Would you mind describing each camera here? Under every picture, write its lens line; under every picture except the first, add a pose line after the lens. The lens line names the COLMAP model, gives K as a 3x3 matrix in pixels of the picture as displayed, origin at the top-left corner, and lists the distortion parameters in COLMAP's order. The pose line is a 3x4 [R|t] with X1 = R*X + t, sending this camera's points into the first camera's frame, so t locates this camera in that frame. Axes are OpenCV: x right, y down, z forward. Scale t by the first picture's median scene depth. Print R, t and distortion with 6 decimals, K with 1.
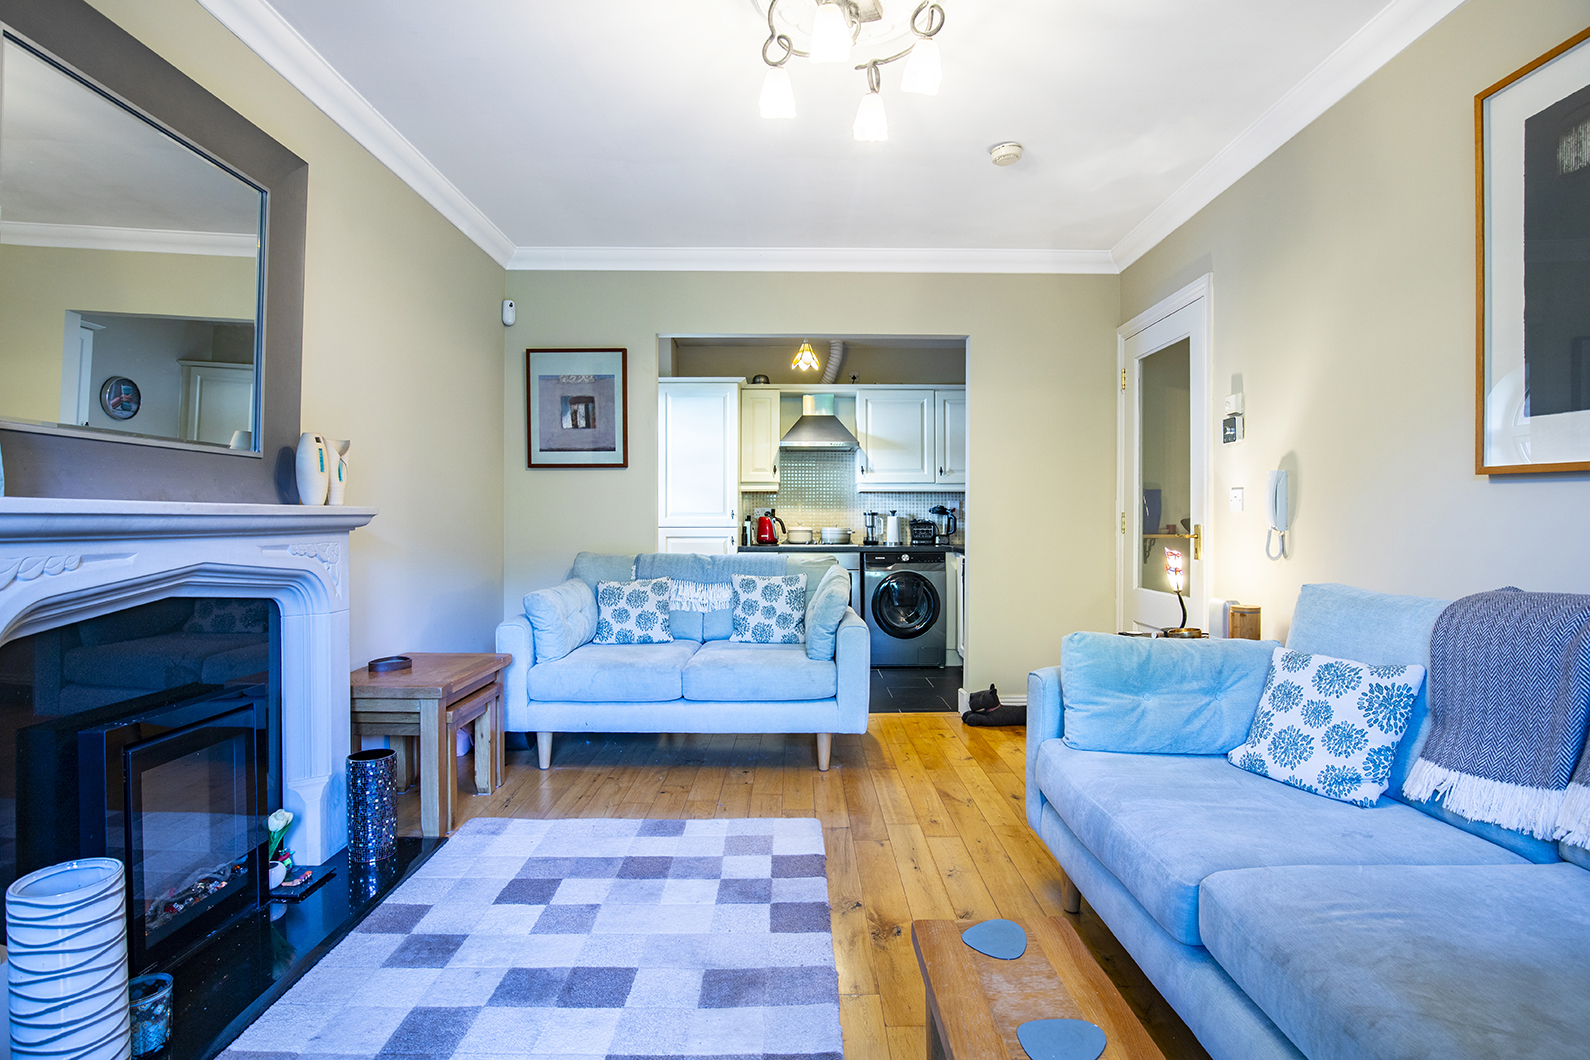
lens RADIAL K [[772.8, 0, 782.5], [0, 772.8, 536.8], [0, 0, 1]] dist [-0.027374, 0.004426]
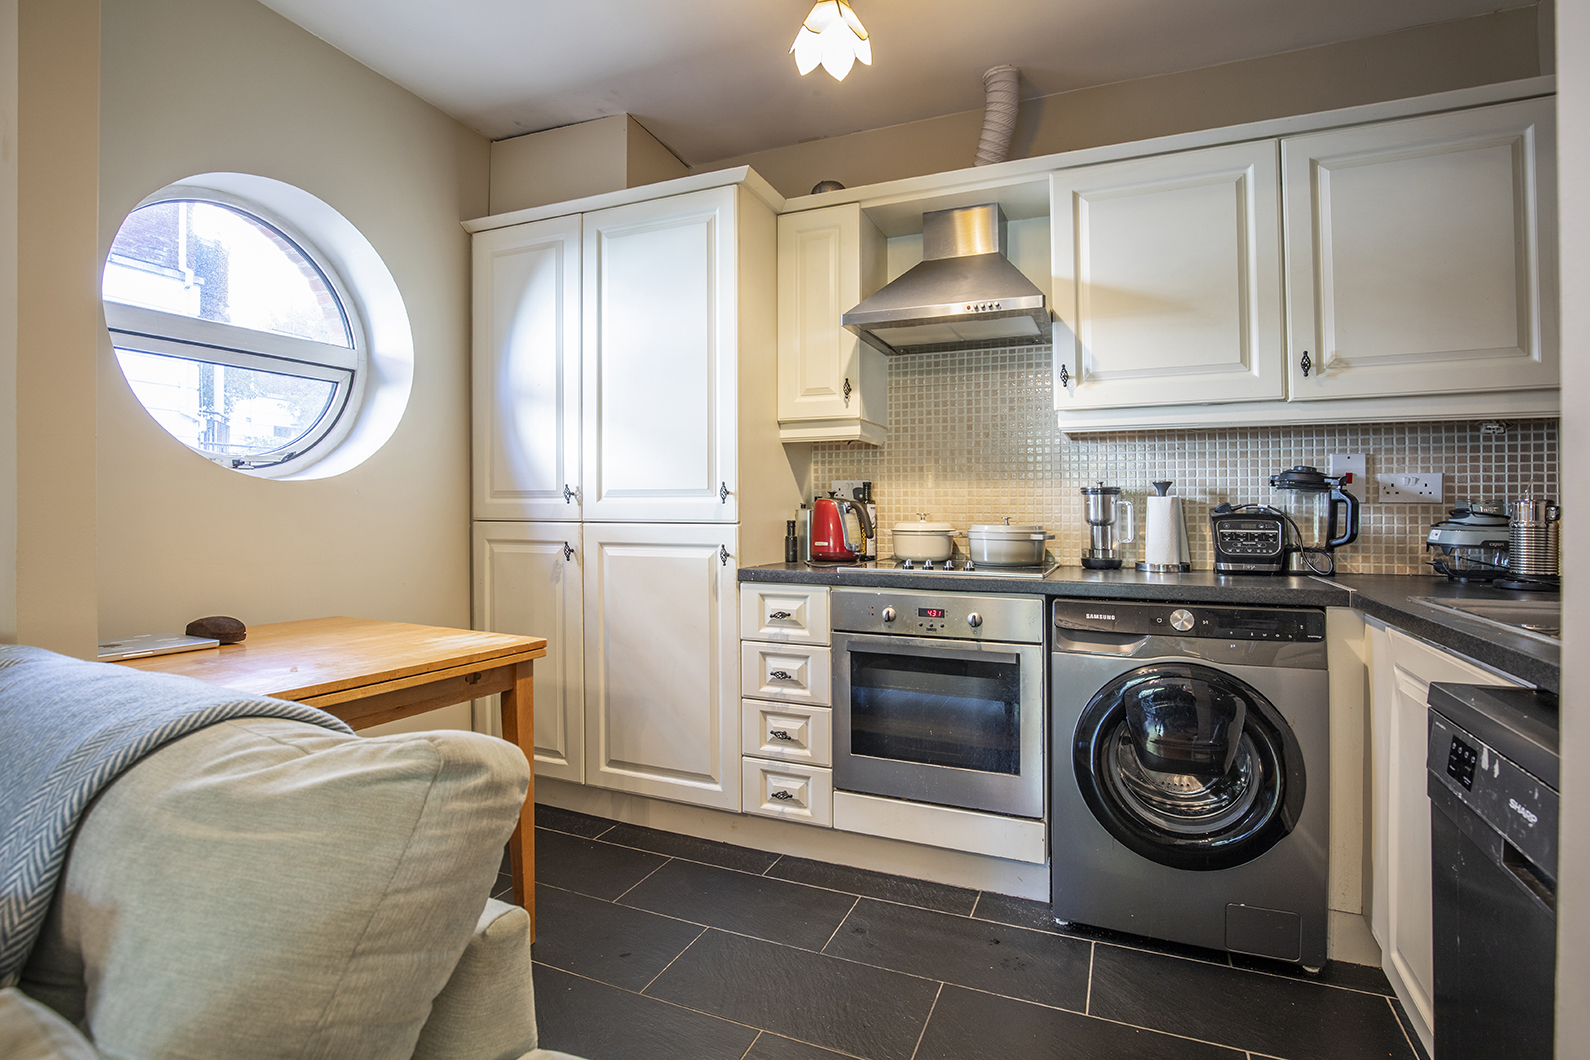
lens RADIAL K [[772.8, 0, 787.3], [0, 772.8, 498.0], [0, 0, 1]] dist [-0.027374, 0.004426]
pose [[0.923582, -0.003784, -0.383382, 0.119691], [-0.008892, 0.999471, -0.031288, -0.012549], [0.383297, 0.032306, 0.923060, 0.586291]]
